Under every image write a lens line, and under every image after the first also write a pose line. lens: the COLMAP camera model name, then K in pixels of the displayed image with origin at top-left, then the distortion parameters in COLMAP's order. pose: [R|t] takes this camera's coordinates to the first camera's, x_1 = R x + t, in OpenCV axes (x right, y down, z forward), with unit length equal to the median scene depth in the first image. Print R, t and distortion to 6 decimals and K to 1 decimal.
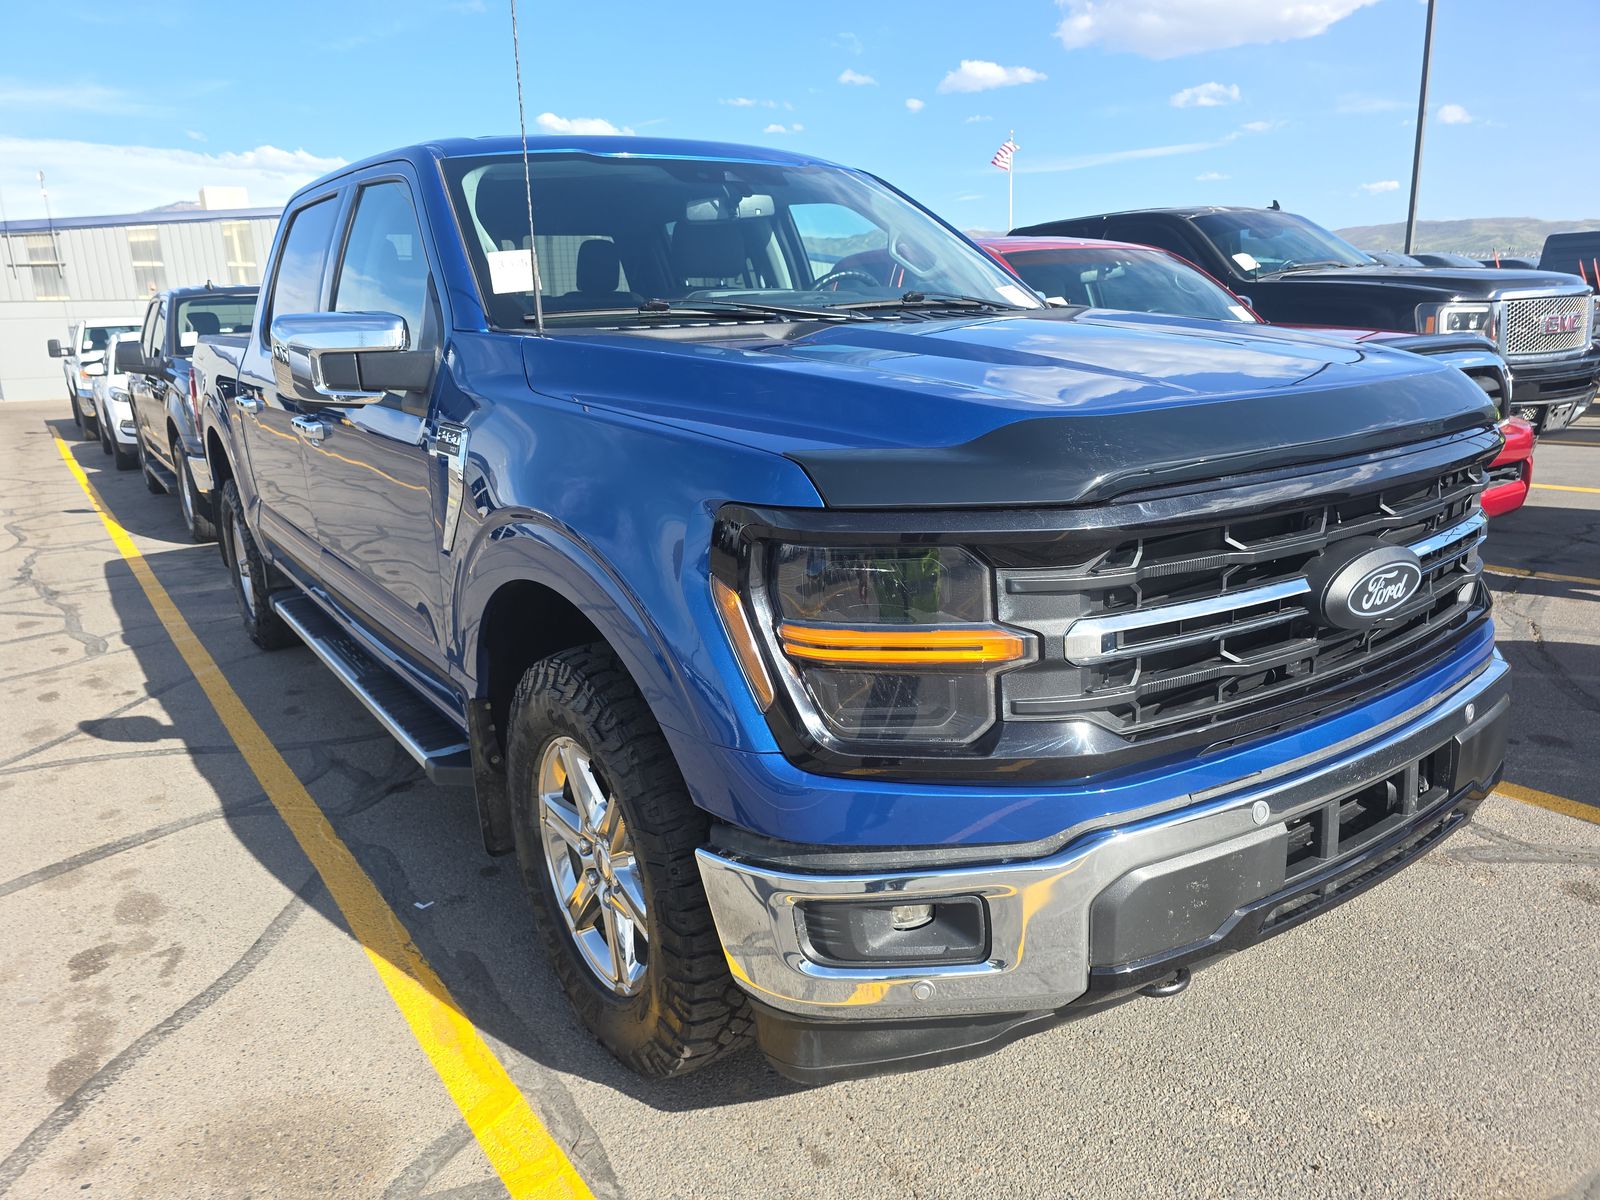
lens RADIAL K [[1084.7, 0, 760.5], [0, 1084.7, 609.6], [0, 0, 1]] dist [0.040666, -0.036866]
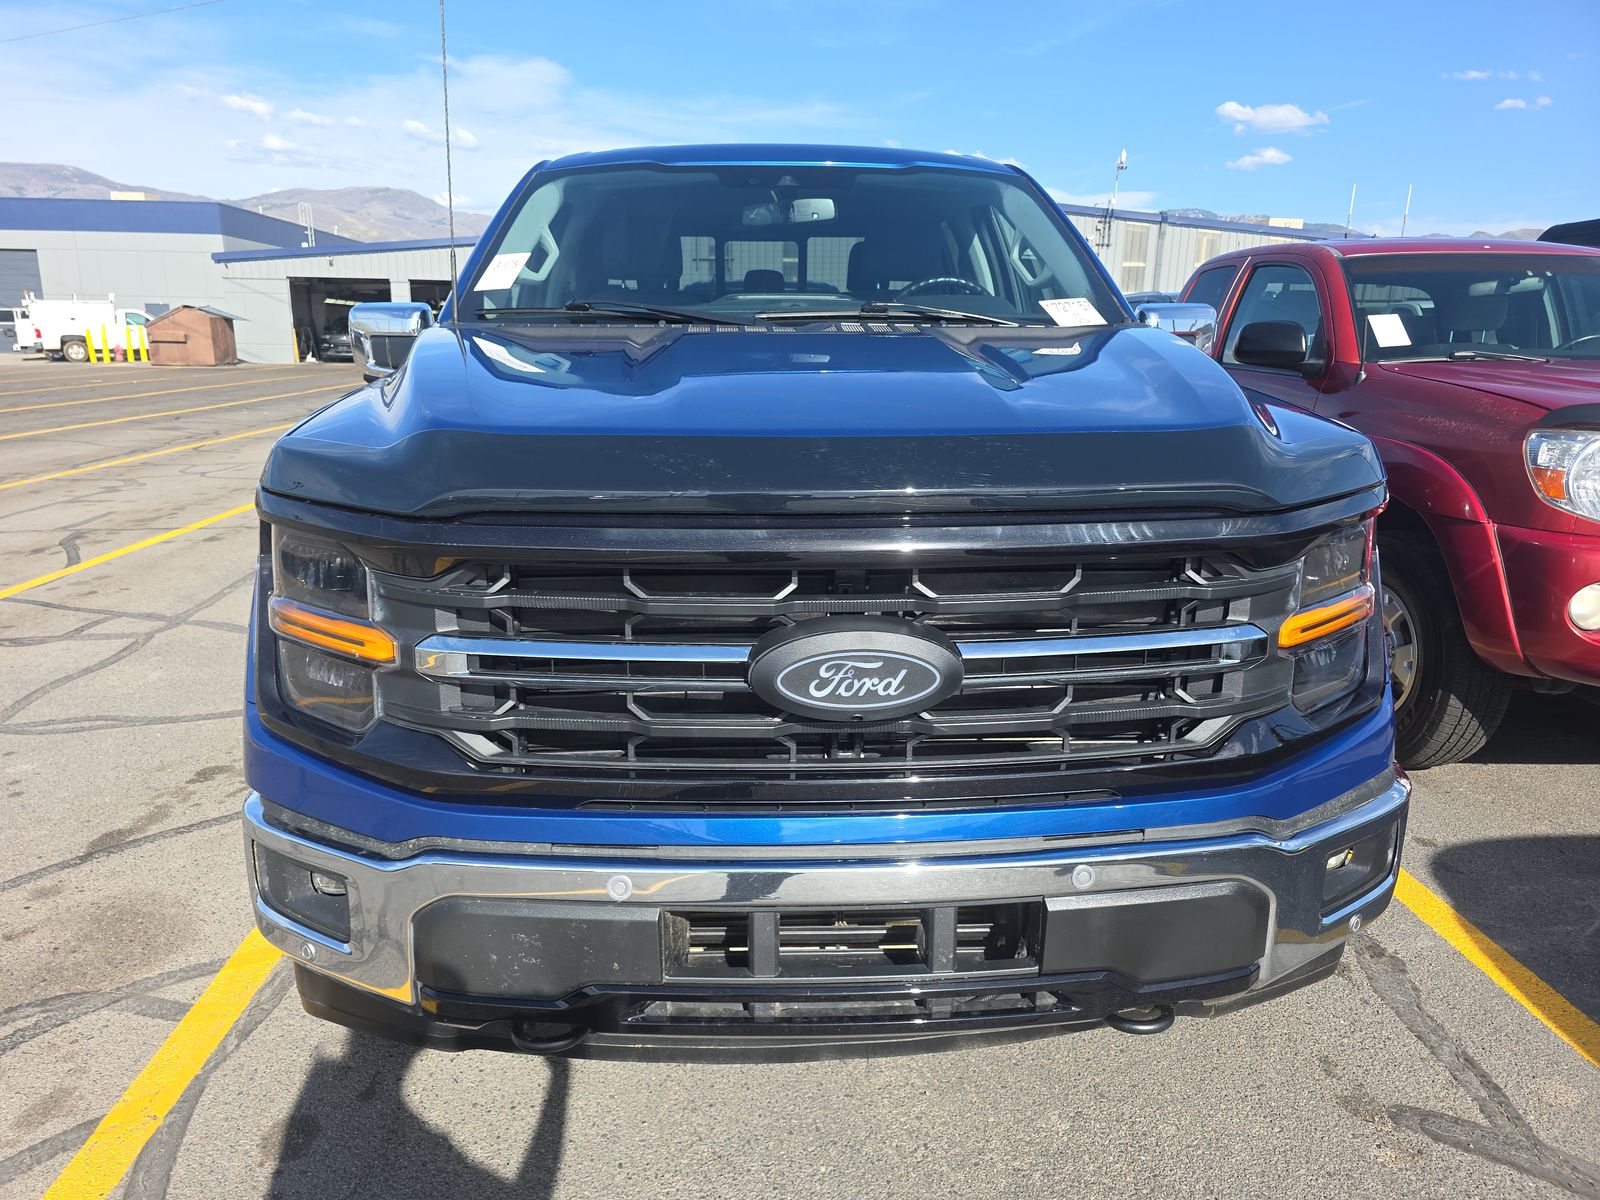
lens RADIAL K [[1084.7, 0, 798.7], [0, 1084.7, 597.3], [0, 0, 1]] dist [0.040666, -0.036866]
pose [[0.849657, 0.169204, -0.499452, 0.903559], [-0.172083, 0.984241, 0.040697, -0.103010], [0.498468, 0.051369, 0.865385, 0.254770]]
